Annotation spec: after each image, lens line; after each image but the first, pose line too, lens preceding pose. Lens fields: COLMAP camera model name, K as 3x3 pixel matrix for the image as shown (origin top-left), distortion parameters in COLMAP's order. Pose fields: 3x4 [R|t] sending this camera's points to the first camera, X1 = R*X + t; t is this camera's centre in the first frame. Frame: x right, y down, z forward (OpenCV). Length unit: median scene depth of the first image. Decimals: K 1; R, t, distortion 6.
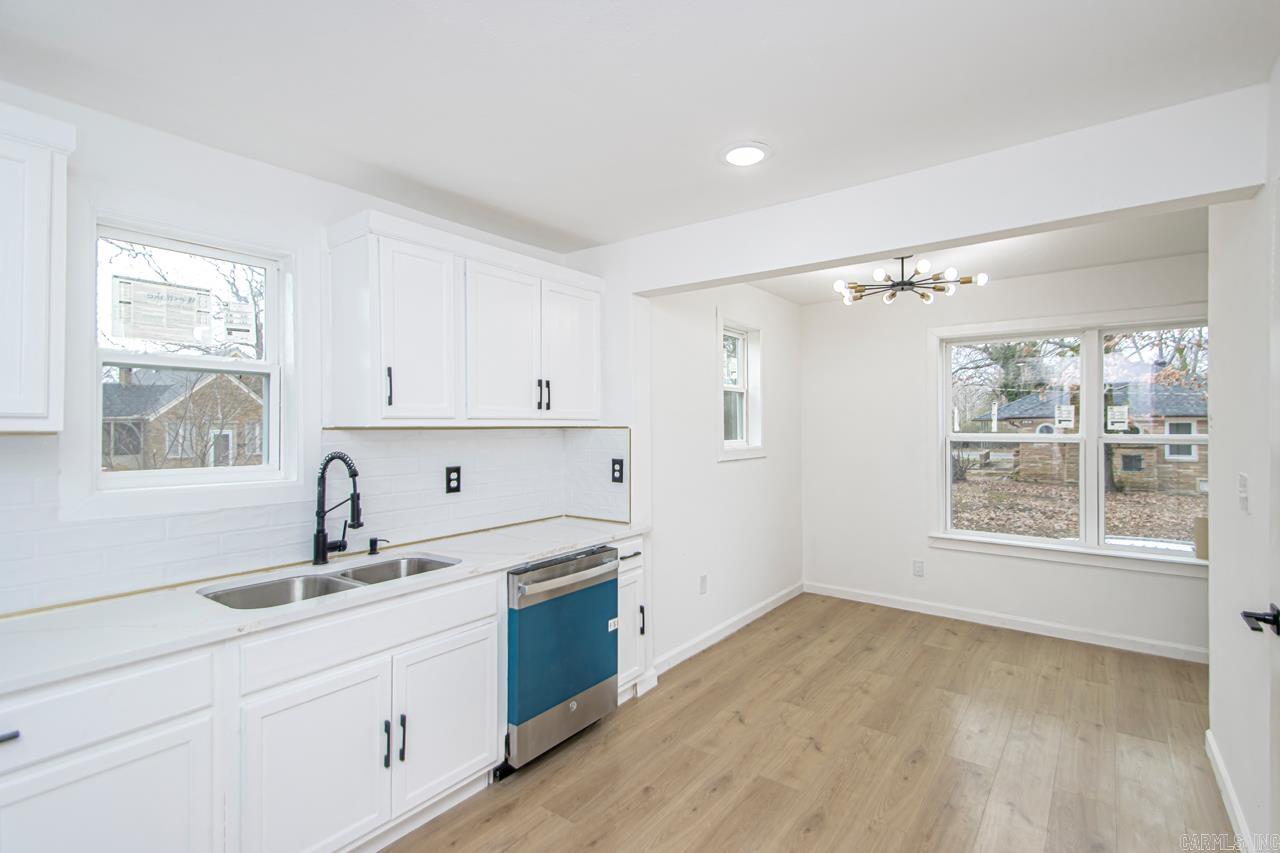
lens RADIAL K [[604.2, 0, 638.6], [0, 604.2, 417.6], [0, 0, 1]] dist [0.023695, -0.003754]
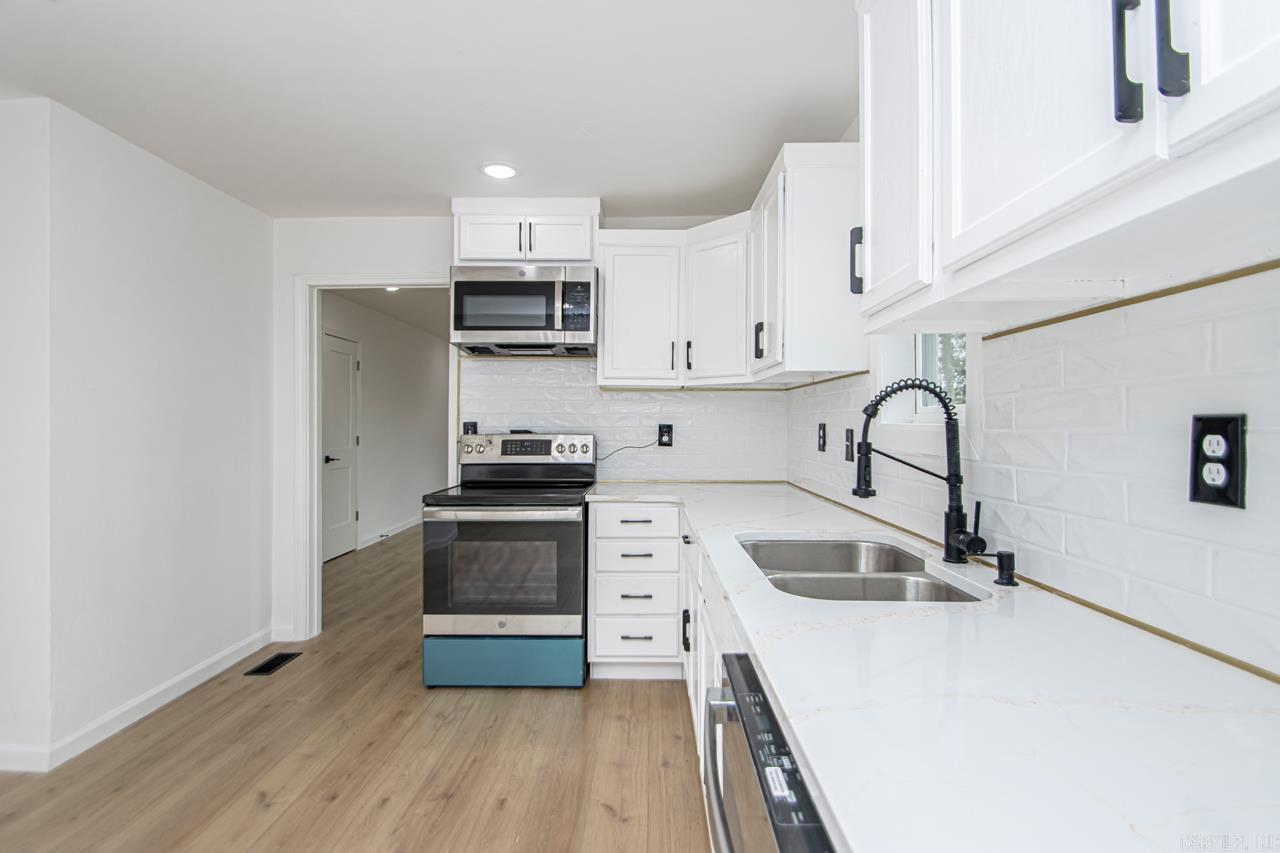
lens RADIAL K [[604.2, 0, 635.4], [0, 604.2, 433.5], [0, 0, 1]] dist [0.023695, -0.003754]
pose [[-0.812460, -0.003010, -0.583009, 0.090166], [-0.000600, 0.999990, -0.004328, 0.091682], [0.583017, -0.003167, -0.812454, 1.082531]]
